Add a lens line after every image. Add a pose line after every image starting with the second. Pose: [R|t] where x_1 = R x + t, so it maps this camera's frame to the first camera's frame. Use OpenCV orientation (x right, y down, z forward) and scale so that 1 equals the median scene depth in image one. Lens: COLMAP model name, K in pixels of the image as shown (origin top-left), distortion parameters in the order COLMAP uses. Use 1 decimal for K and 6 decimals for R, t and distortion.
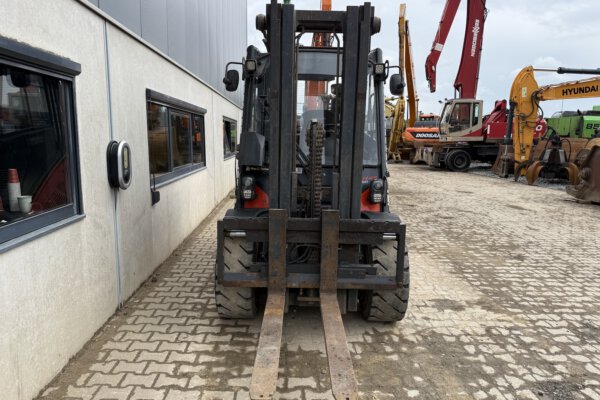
lens RADIAL K [[420.5, 0, 298.1], [0, 420.5, 196.2], [0, 0, 1]] dist [0.046791, -0.054584]
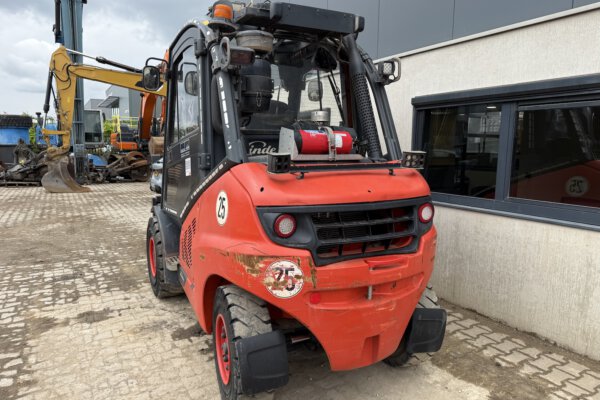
lens RADIAL K [[420.5, 0, 298.1], [0, 420.5, 196.2], [0, 0, 1]] dist [0.046791, -0.054584]
pose [[-0.883753, 0.029417, -0.467028, 0.484001], [-0.089969, 0.968722, 0.231266, -0.326444], [0.459224, 0.246400, -0.853464, 2.445195]]
